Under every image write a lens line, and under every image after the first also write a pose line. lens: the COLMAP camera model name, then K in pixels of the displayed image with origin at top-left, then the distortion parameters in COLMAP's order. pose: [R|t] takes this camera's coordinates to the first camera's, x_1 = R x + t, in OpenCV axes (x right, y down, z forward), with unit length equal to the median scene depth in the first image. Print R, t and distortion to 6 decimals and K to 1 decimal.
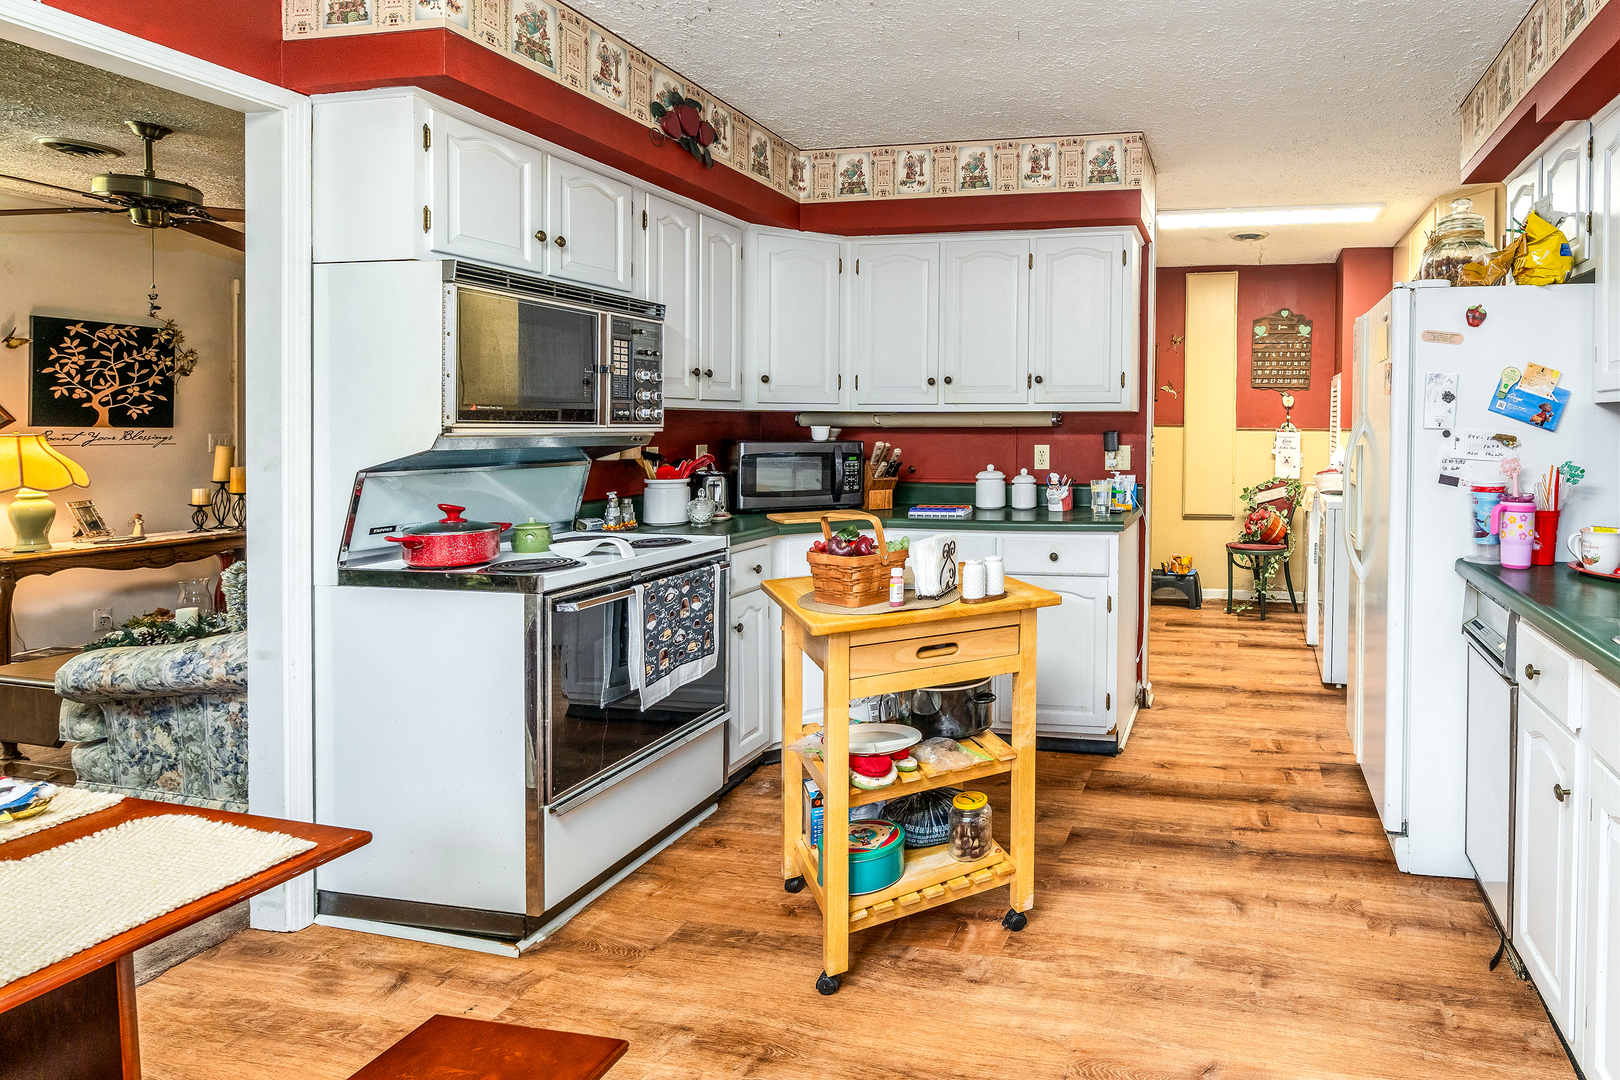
lens RADIAL K [[751.4, 0, 817.2], [0, 751.4, 461.4], [0, 0, 1]] dist [-0.016305, -0.000573]
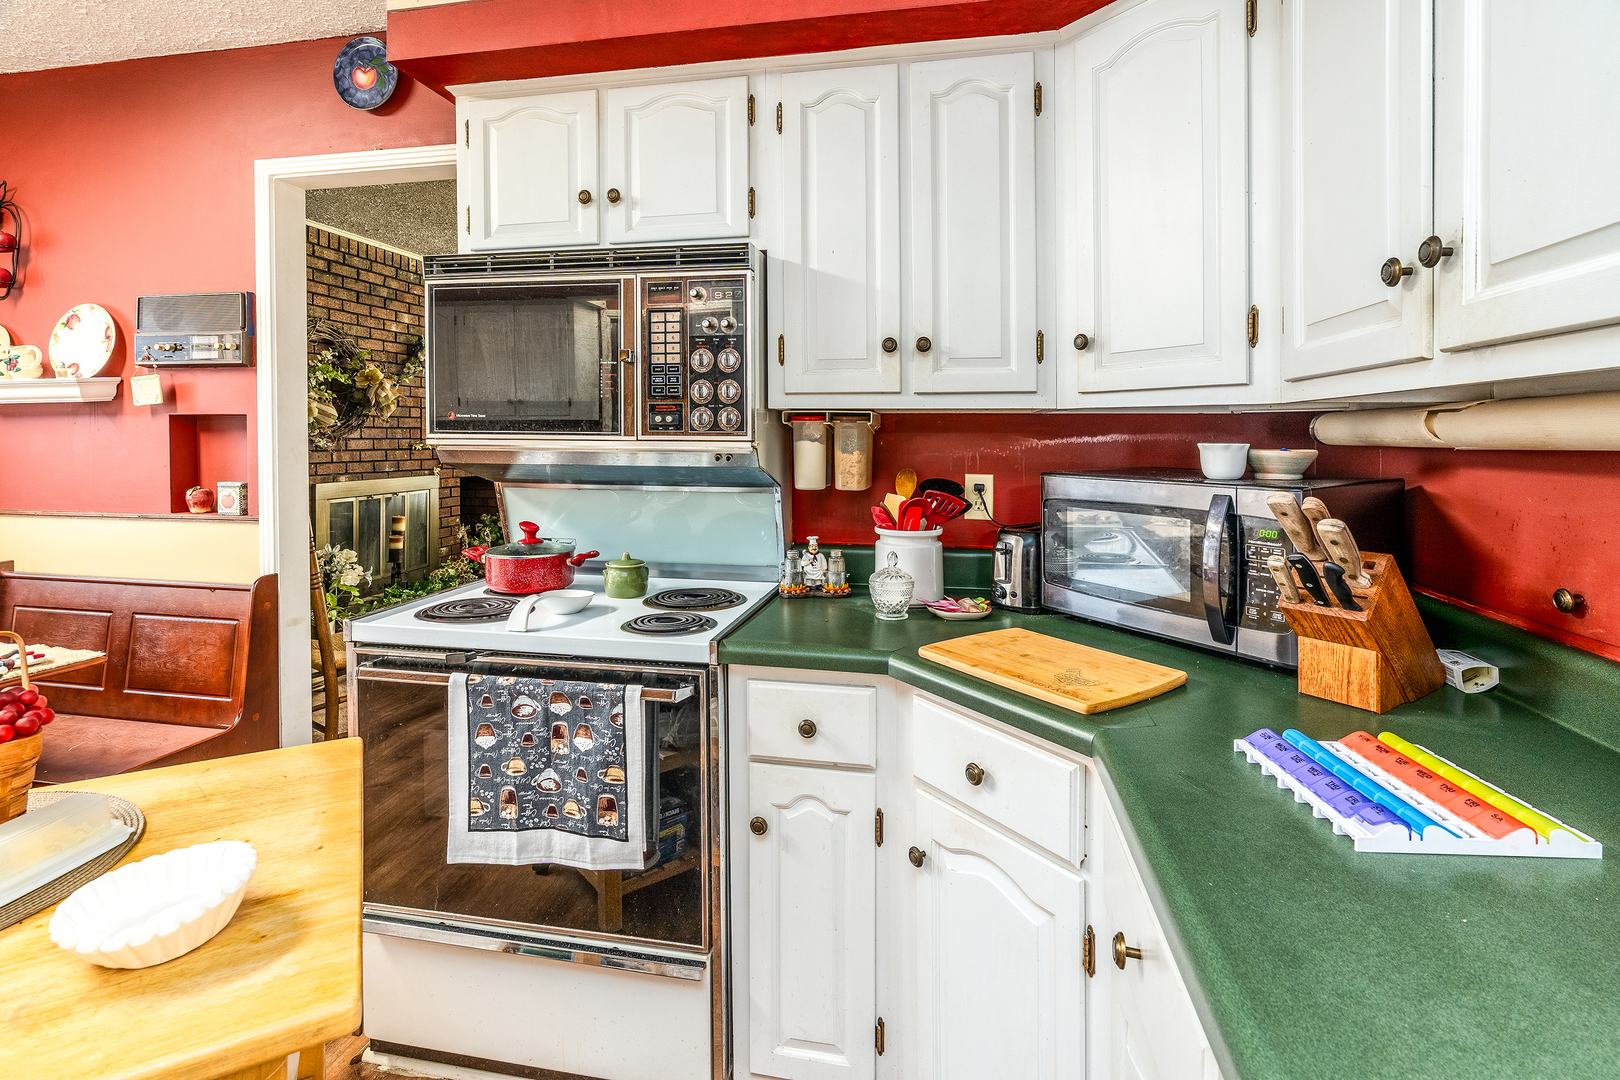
lens RADIAL K [[751.4, 0, 817.2], [0, 751.4, 461.4], [0, 0, 1]] dist [-0.016305, -0.000573]
pose [[0.327287, 0.022828, -0.944649, 0.437725], [-0.054038, 0.998524, 0.005408, -0.039909], [0.943379, 0.049277, 0.328037, 0.952142]]
